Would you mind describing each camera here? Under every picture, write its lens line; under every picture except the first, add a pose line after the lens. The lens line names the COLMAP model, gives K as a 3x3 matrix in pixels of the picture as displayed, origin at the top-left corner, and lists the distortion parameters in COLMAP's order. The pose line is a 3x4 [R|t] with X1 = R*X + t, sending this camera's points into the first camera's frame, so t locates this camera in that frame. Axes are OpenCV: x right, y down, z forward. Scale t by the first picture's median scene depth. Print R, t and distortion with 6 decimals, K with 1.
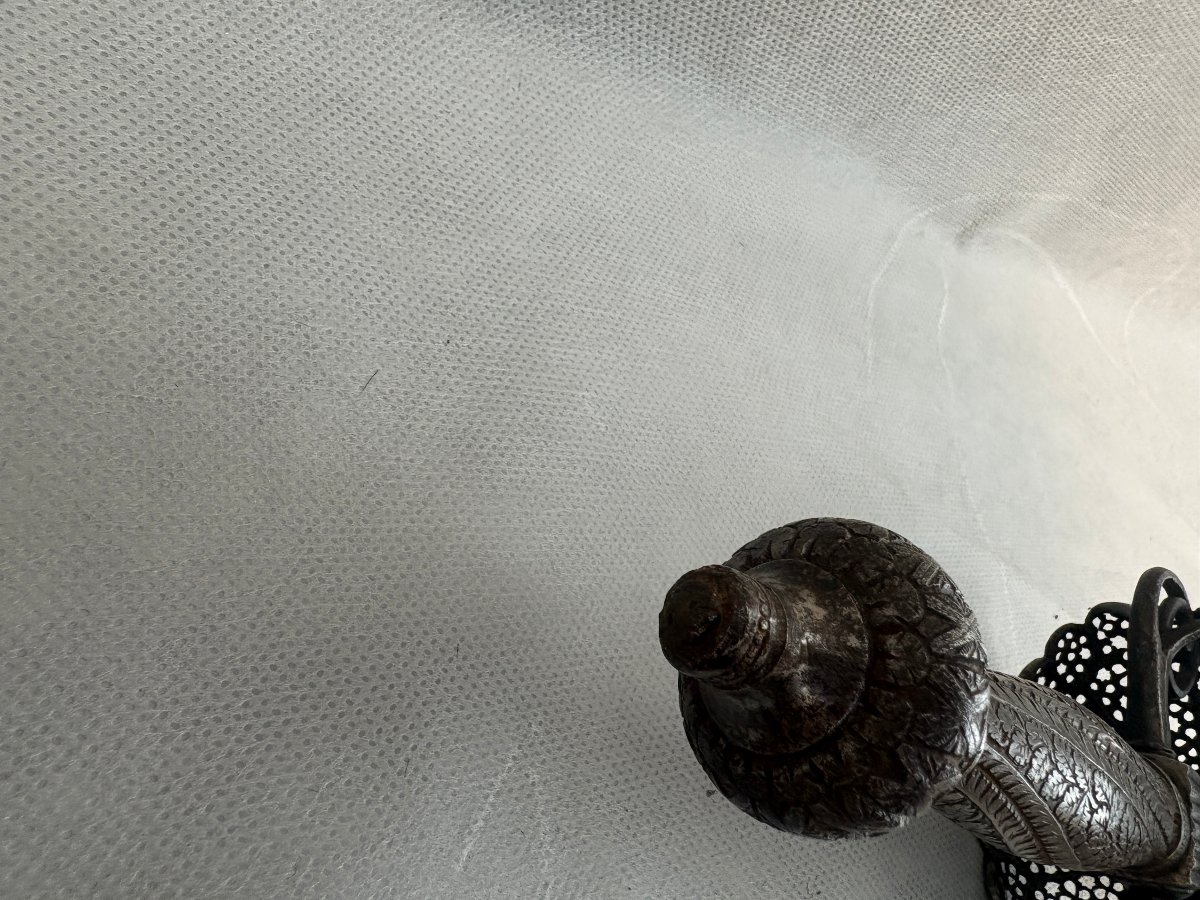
lens RADIAL K [[889.1, 0, 600.0], [0, 889.1, 450.0], [0, 0, 1]] dist [0.002584, 0.000392]
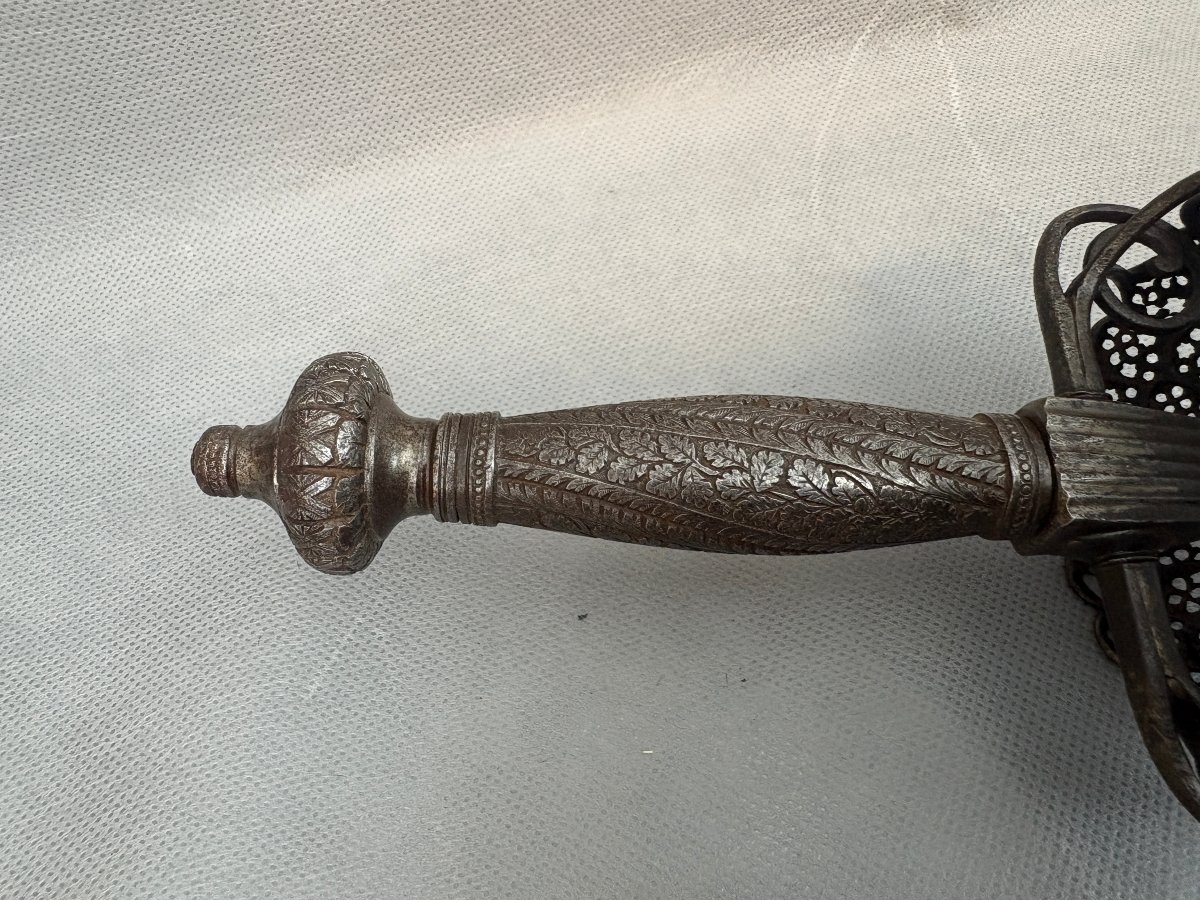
lens RADIAL K [[889.1, 0, 600.0], [0, 889.1, 450.0], [0, 0, 1]] dist [0.002584, 0.000392]
pose [[0.710384, -0.458201, -0.534234, 0.724078], [0.385044, 0.888403, -0.249962, 0.411930], [0.589148, -0.028135, 0.807536, 0.062939]]
